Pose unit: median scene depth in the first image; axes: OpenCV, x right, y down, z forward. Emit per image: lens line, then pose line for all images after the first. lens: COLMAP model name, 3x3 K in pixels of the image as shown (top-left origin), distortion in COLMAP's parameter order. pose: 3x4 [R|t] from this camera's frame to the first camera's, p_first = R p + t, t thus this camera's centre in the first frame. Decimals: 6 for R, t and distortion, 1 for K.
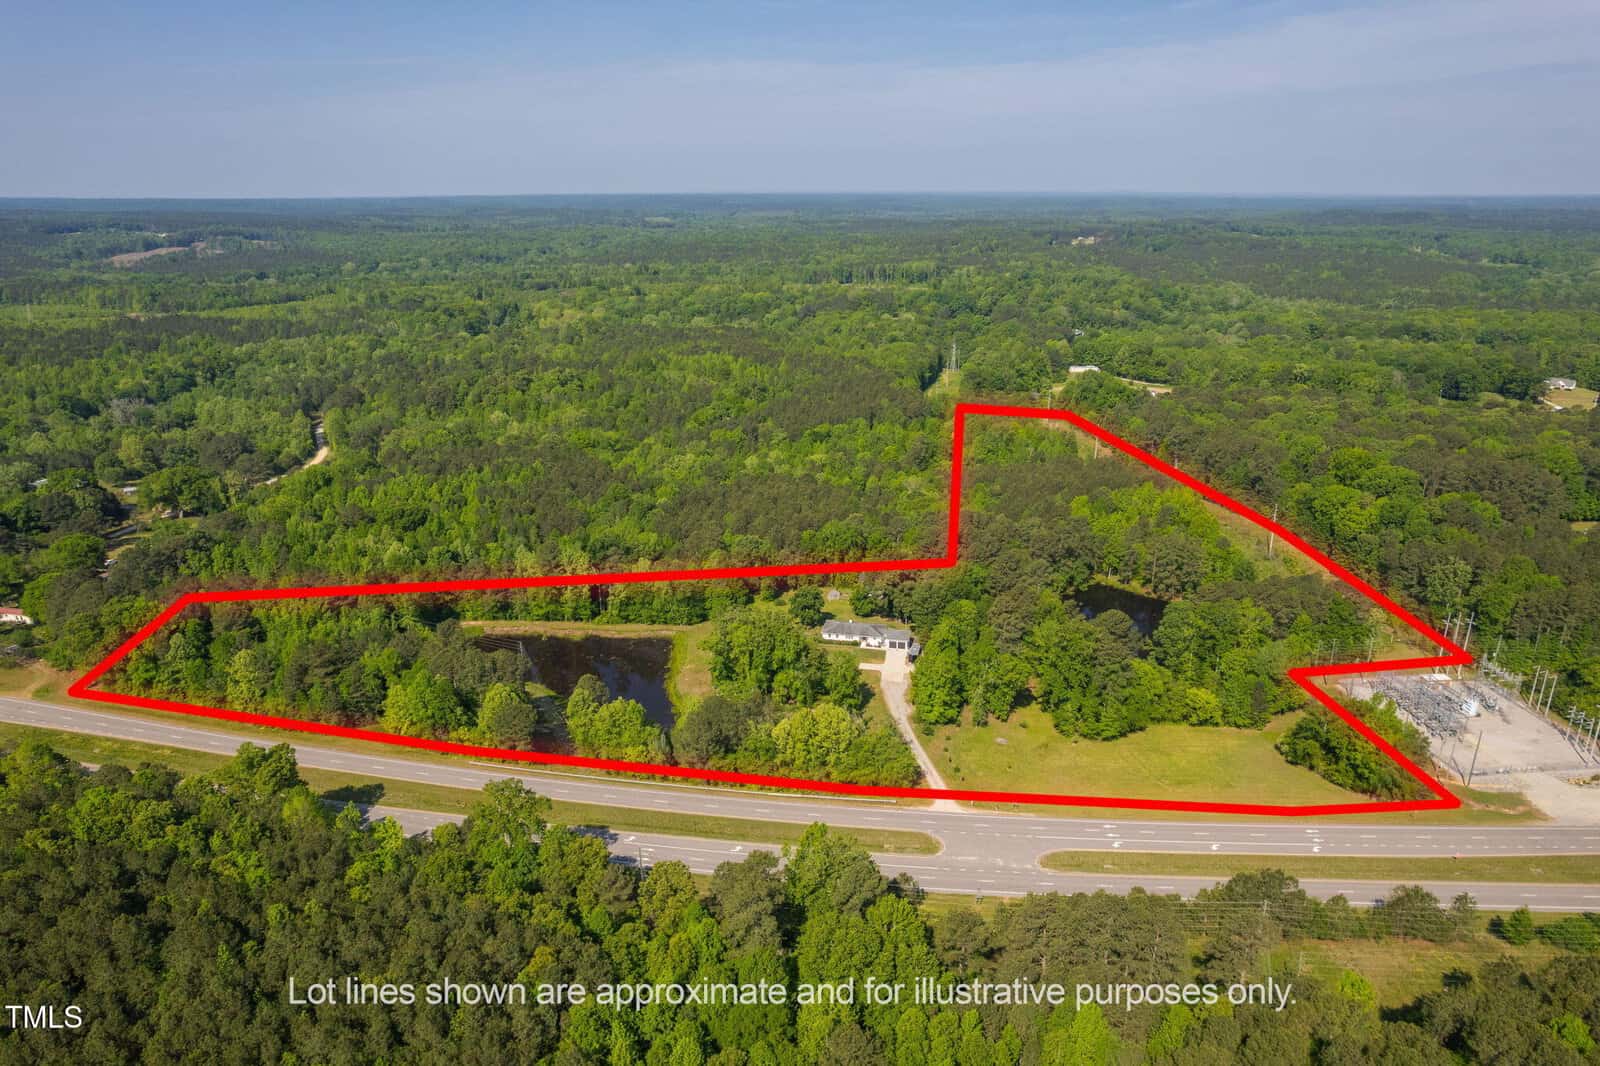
lens RADIAL K [[1067.5, 0, 800.0], [0, 1067.5, 533.0], [0, 0, 1]] dist [-0.061840, 0.051515]
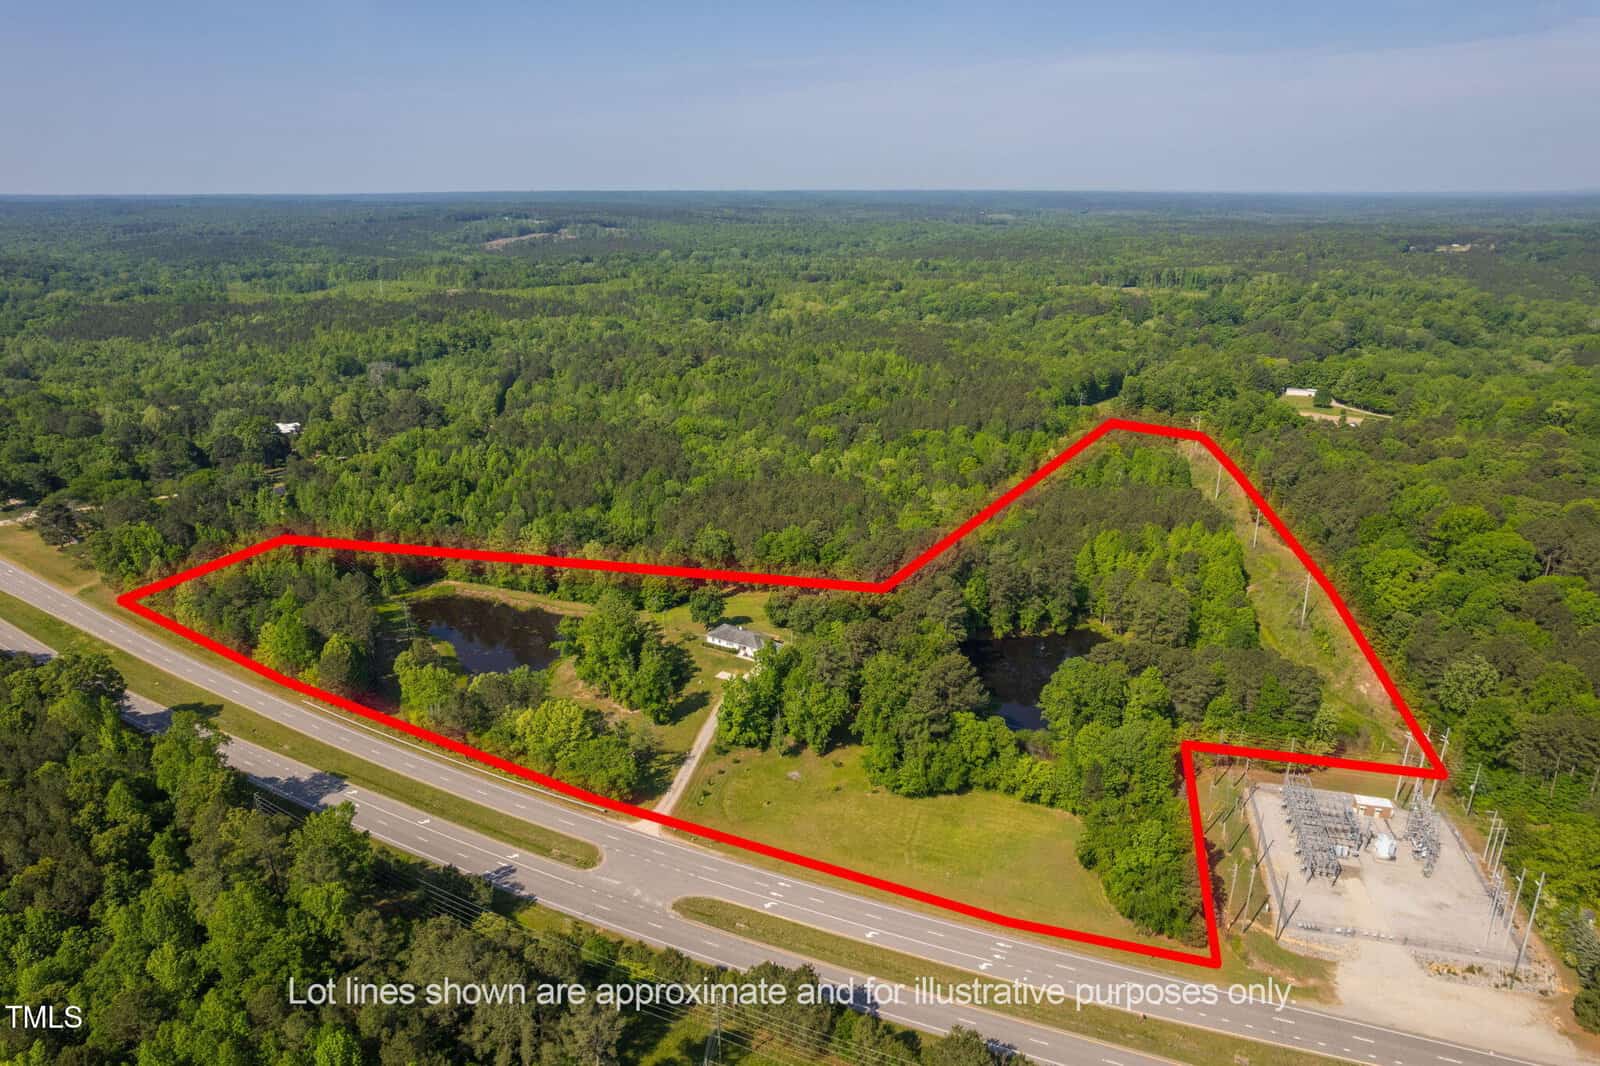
lens RADIAL K [[1067.5, 0, 800.0], [0, 1067.5, 533.0], [0, 0, 1]] dist [-0.061840, 0.051515]
pose [[0.937494, 0.109562, -0.330306, 0.195253], [-0.108705, 0.993850, 0.021126, -0.013893], [0.330589, 0.016101, 0.943637, 0.050968]]
